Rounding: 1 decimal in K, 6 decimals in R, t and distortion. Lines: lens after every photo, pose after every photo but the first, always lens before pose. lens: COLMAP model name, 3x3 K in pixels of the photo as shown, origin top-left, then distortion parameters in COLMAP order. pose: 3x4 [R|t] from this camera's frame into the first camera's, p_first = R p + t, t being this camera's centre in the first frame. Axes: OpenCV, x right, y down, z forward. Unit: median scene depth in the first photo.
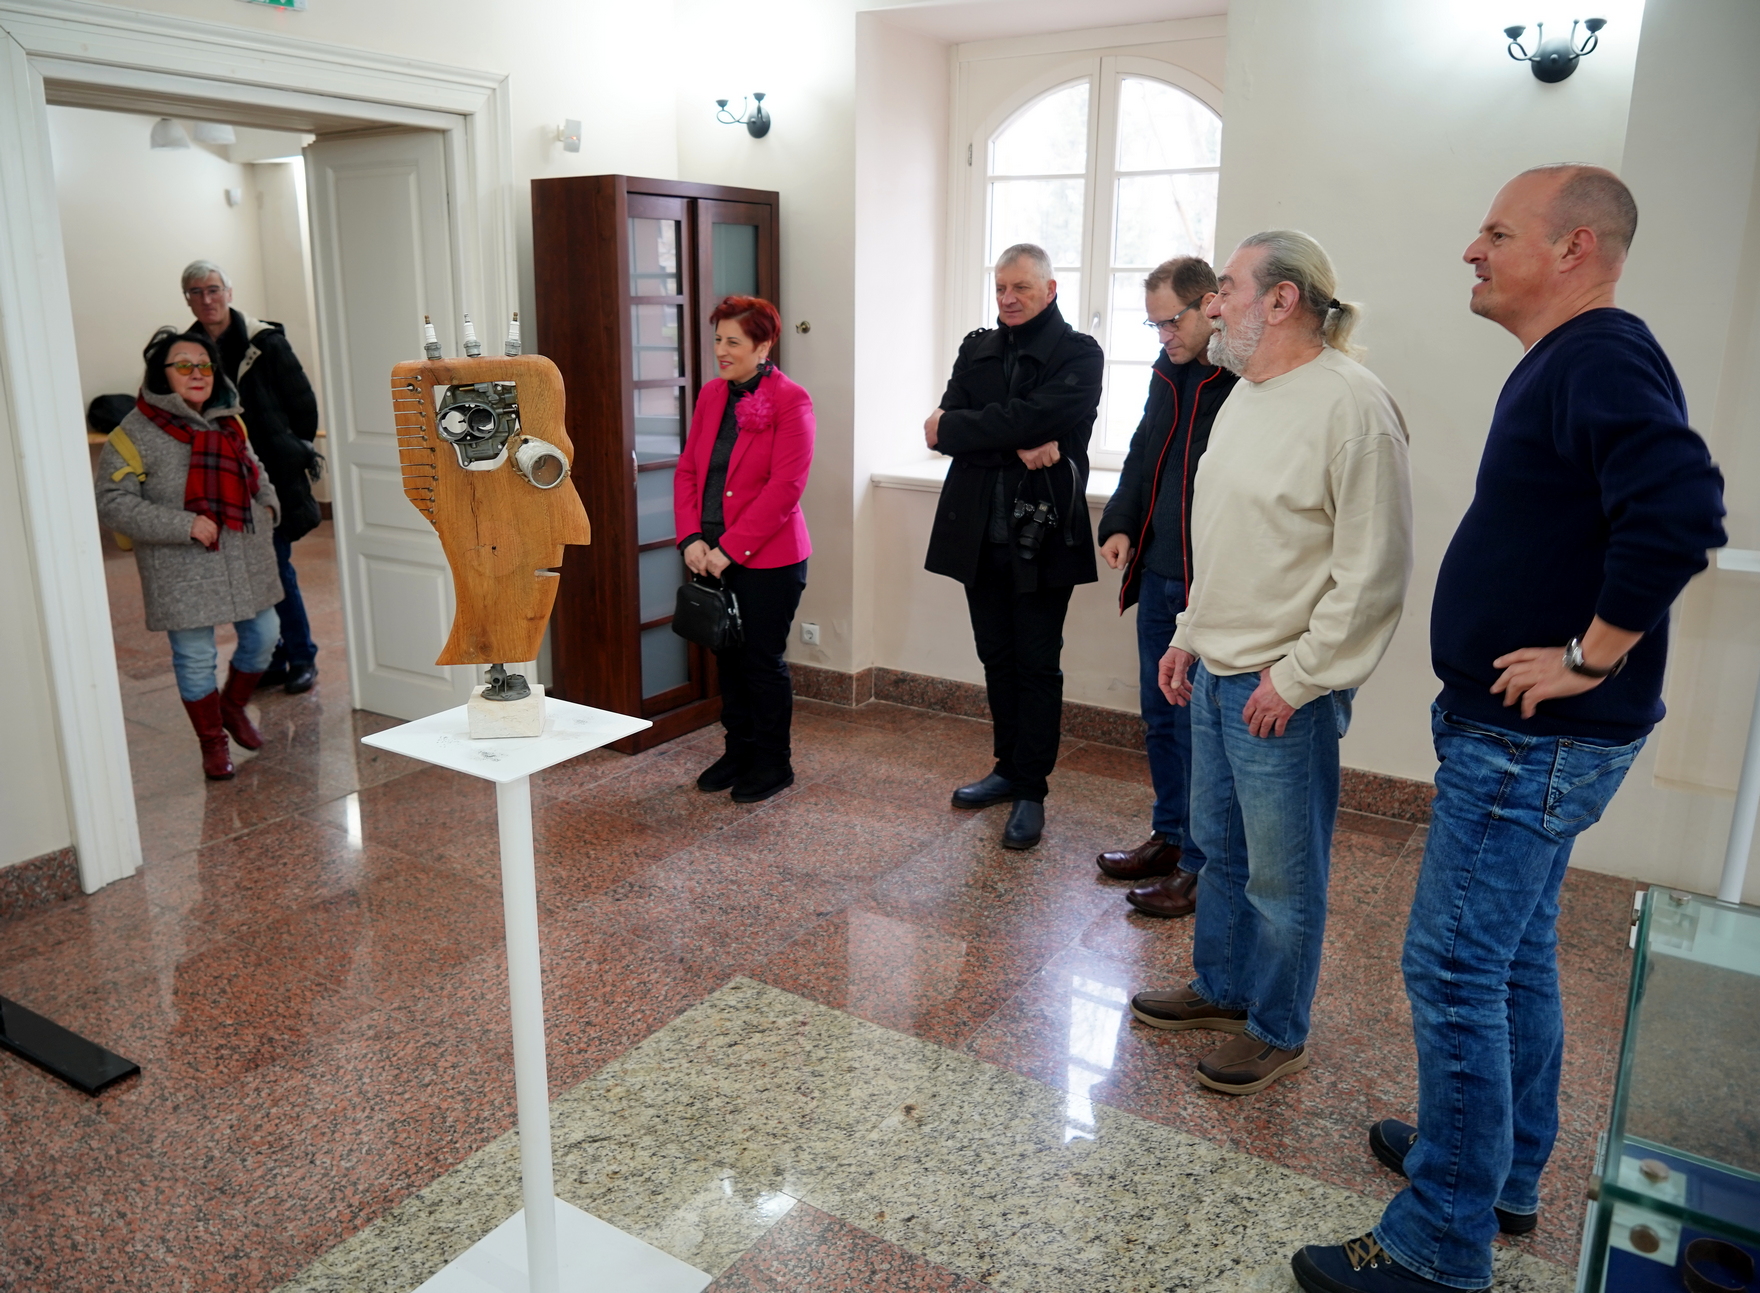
lens RADIAL K [[1286.9, 0, 815.8], [0, 1286.9, 617.6], [0, 0, 1]] dist [-0.042191, 0.019855]
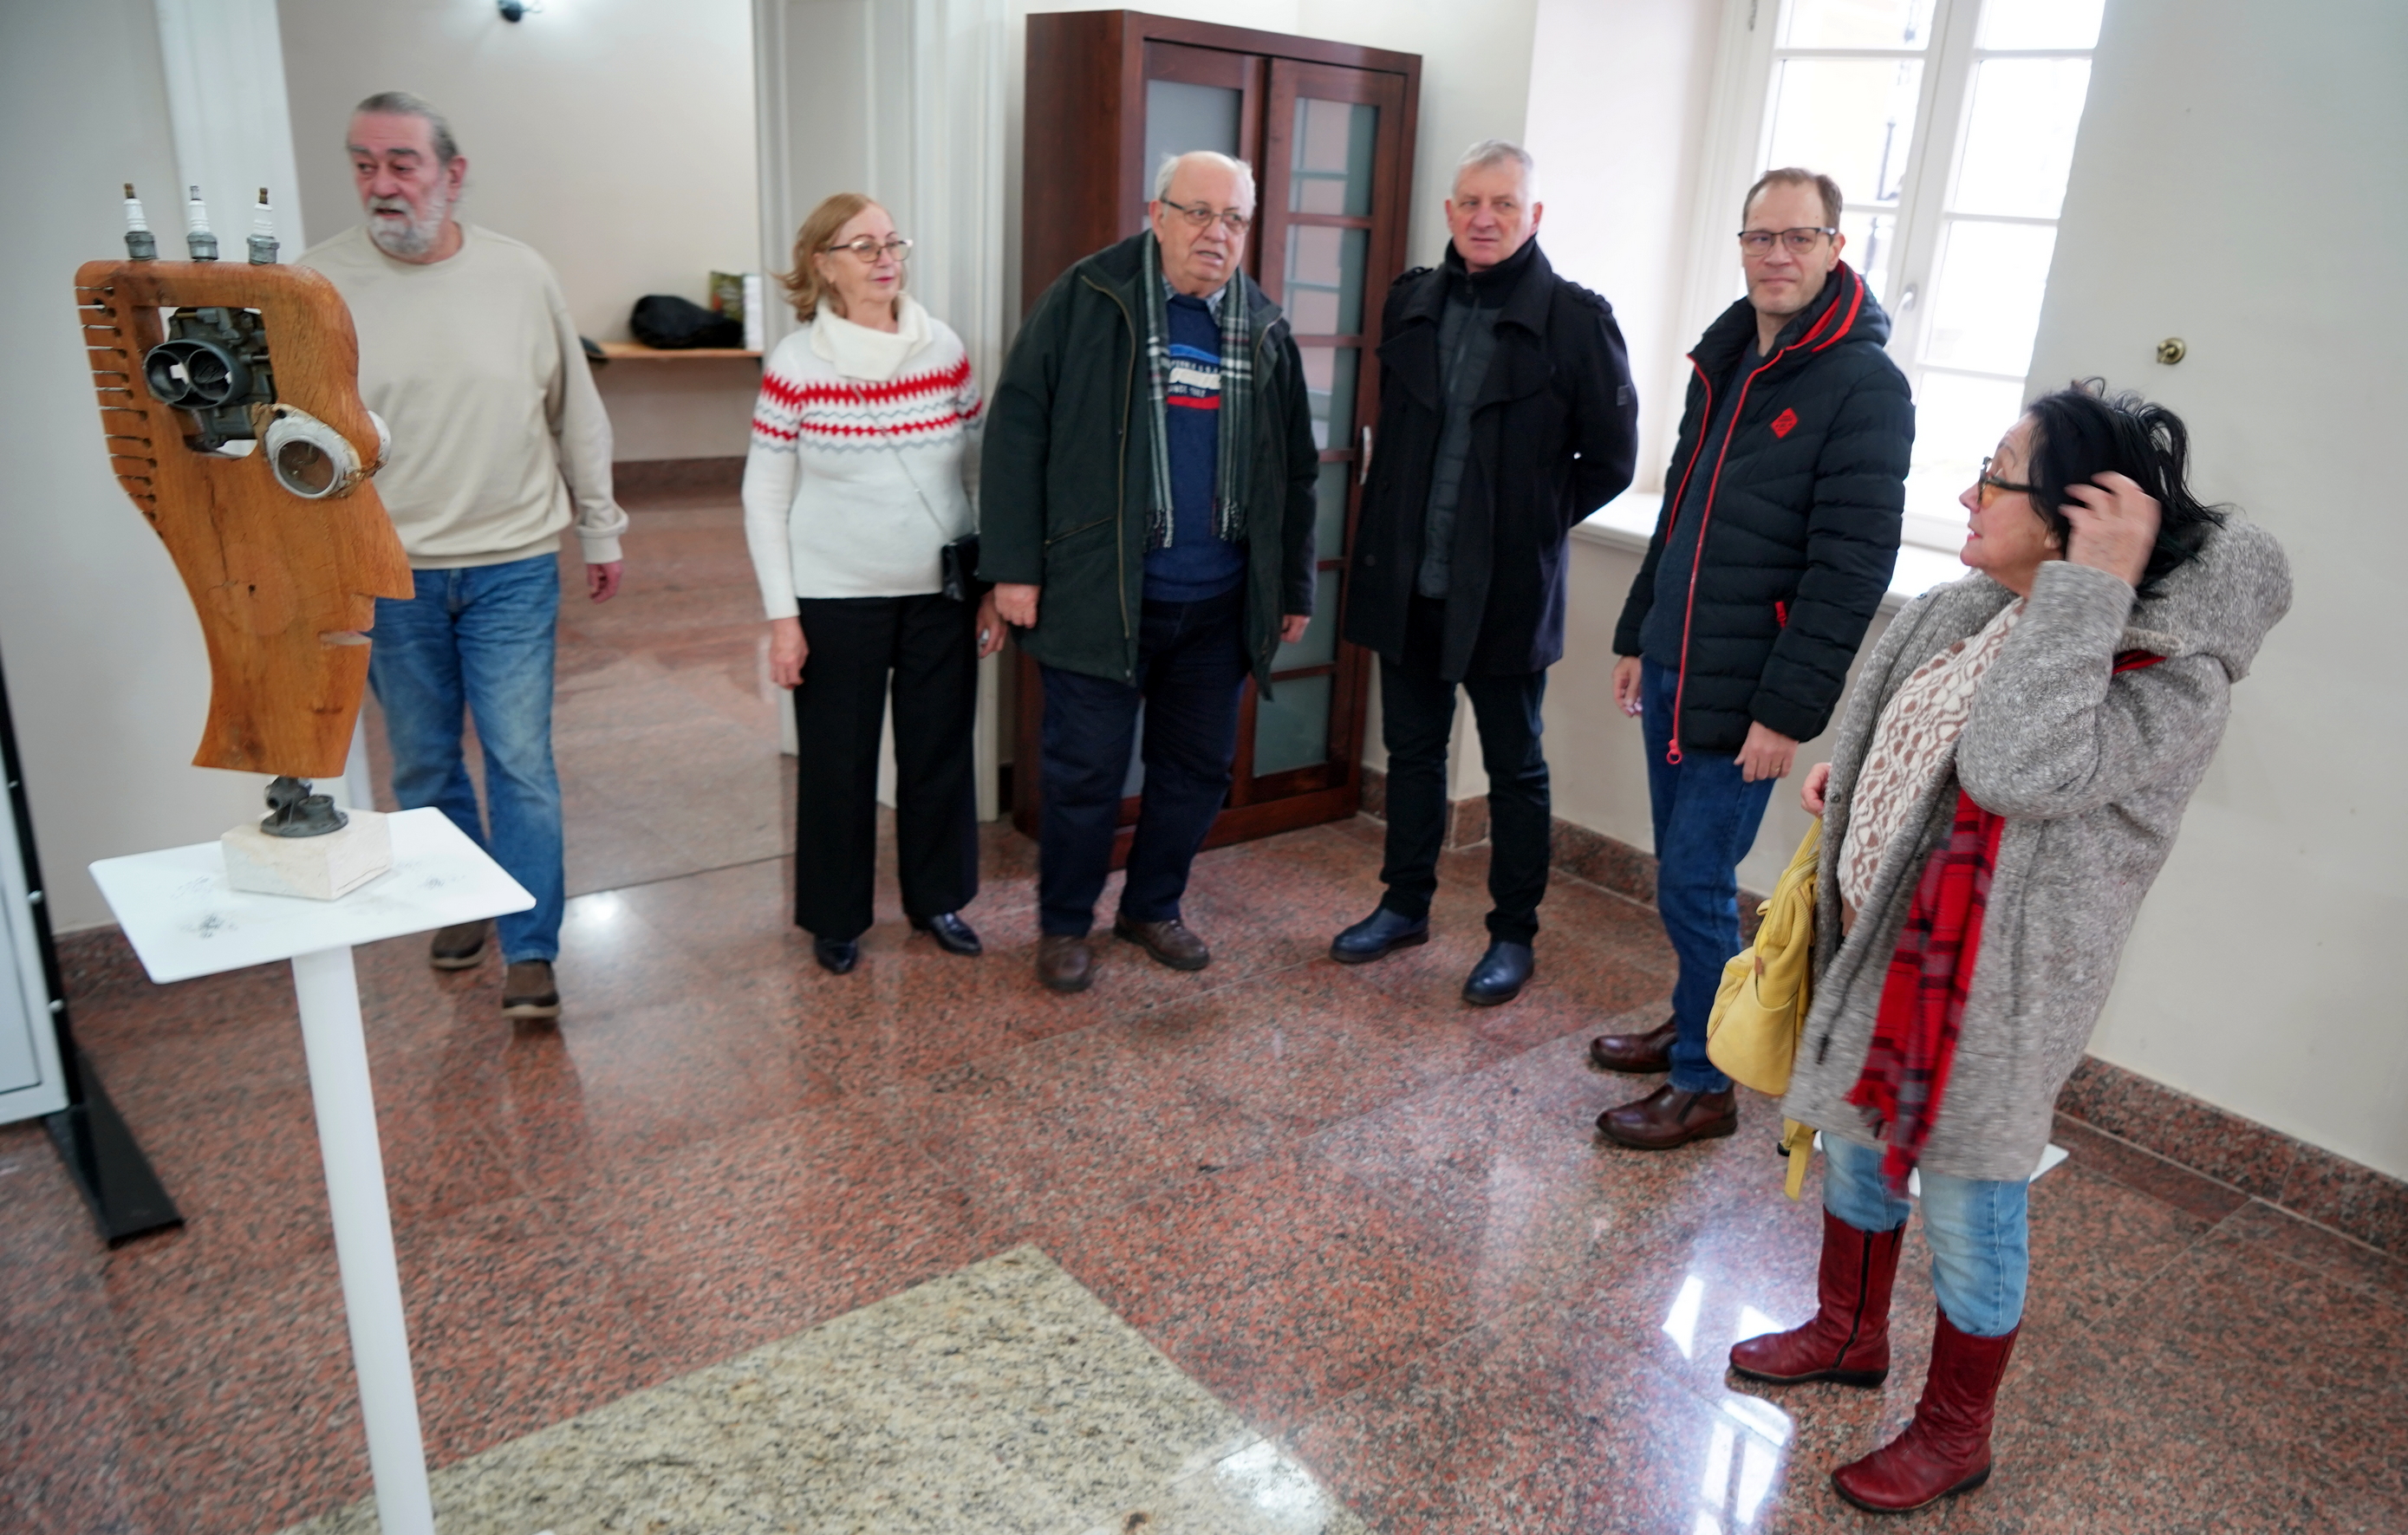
lens RADIAL K [[1693.2, 0, 1294.1], [0, 1693.2, 843.0], [0, 0, 1]] dist [-0.020135, 0.000787]
pose [[0.966064, 0.147777, -0.211855, 0.279279], [-0.124366, 0.984962, 0.119932, -0.062707], [0.226392, -0.089515, 0.969914, 0.226234]]
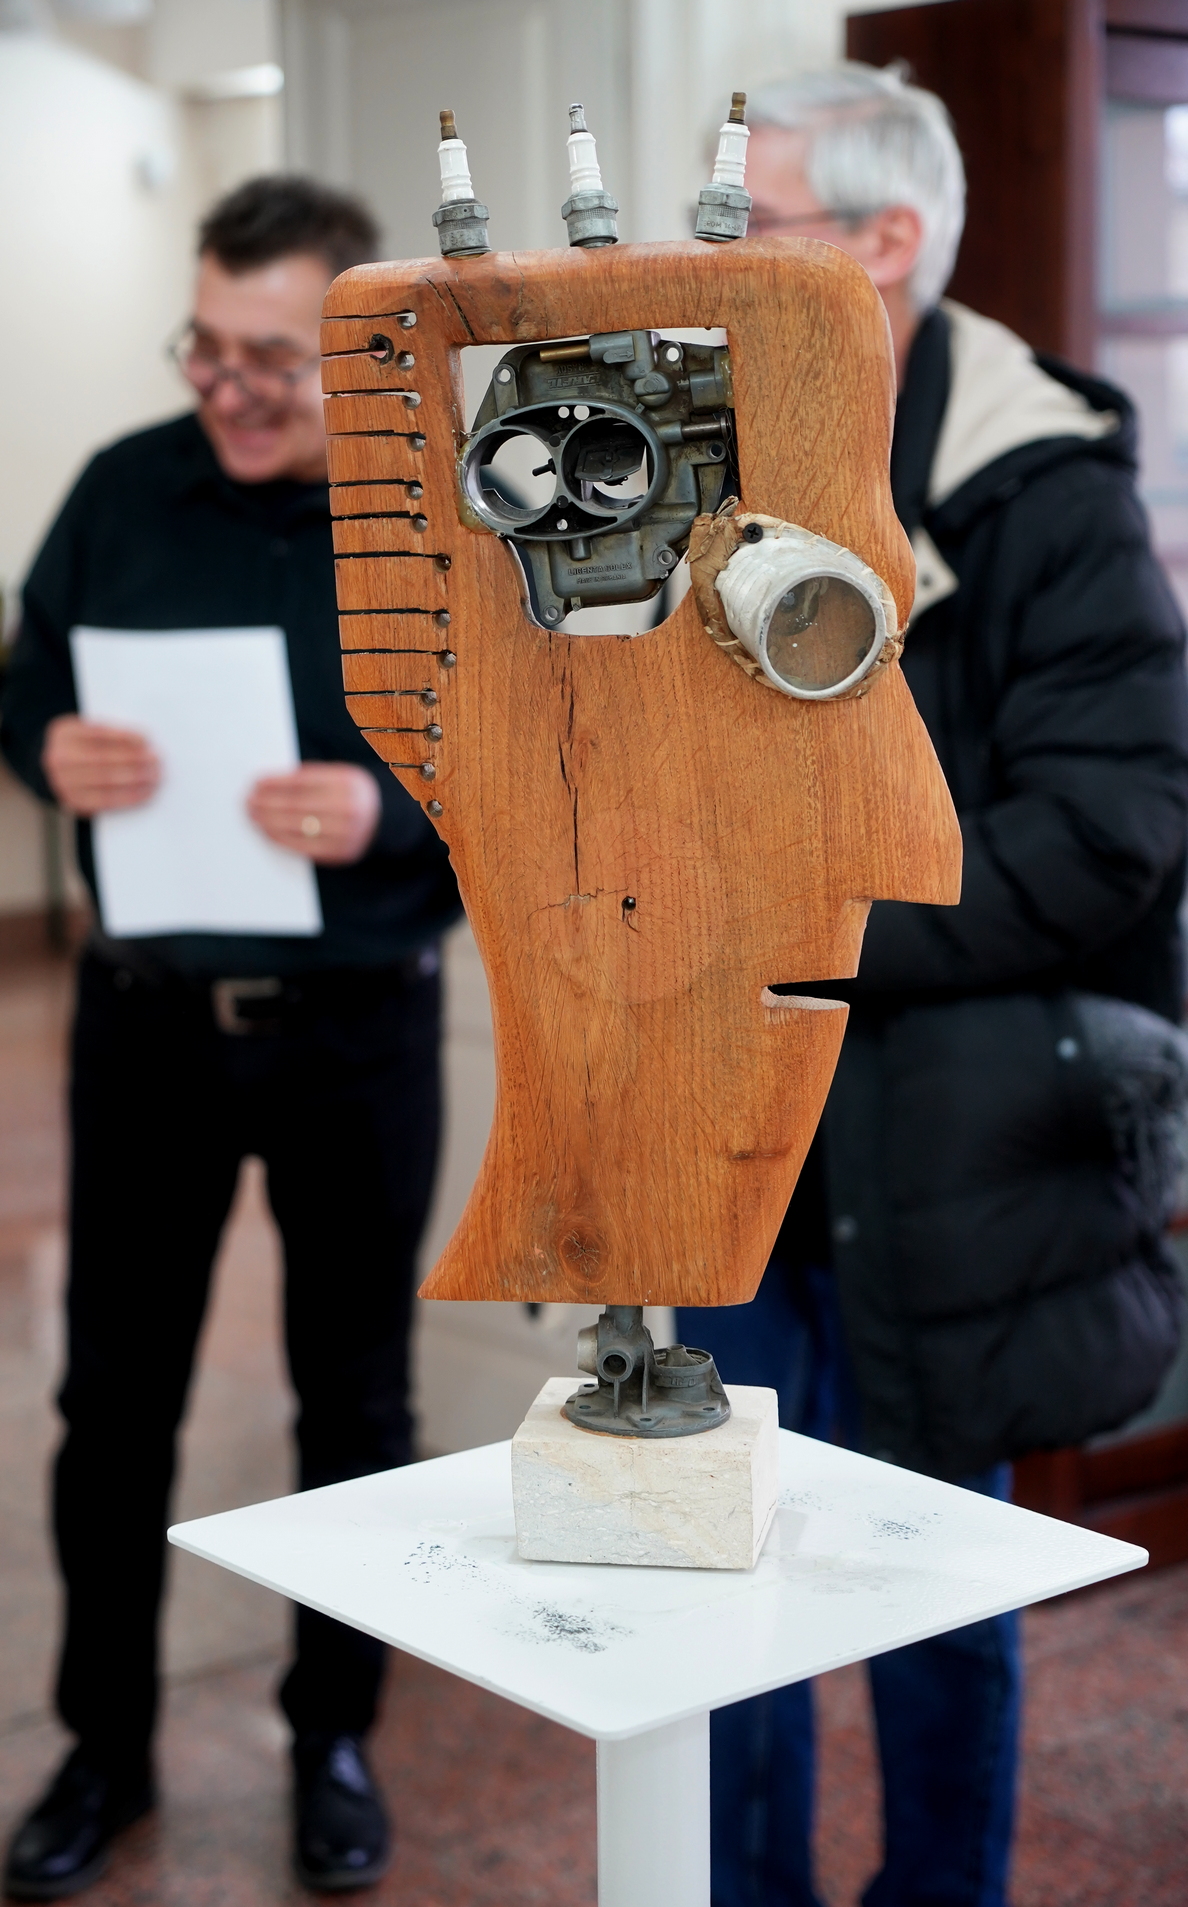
lens RADIAL K [[3174.5, 0, 586.5], [0, 3174.5, 934.4], [0, 0, 1]] dist [-0.017605, 0.000000]
pose [[0.957527, 0.029892, -0.286790, -0.036747], [-0.056856, 0.994658, -0.086158, 0.010289], [0.282683, 0.098805, 0.954111, 0.213516]]
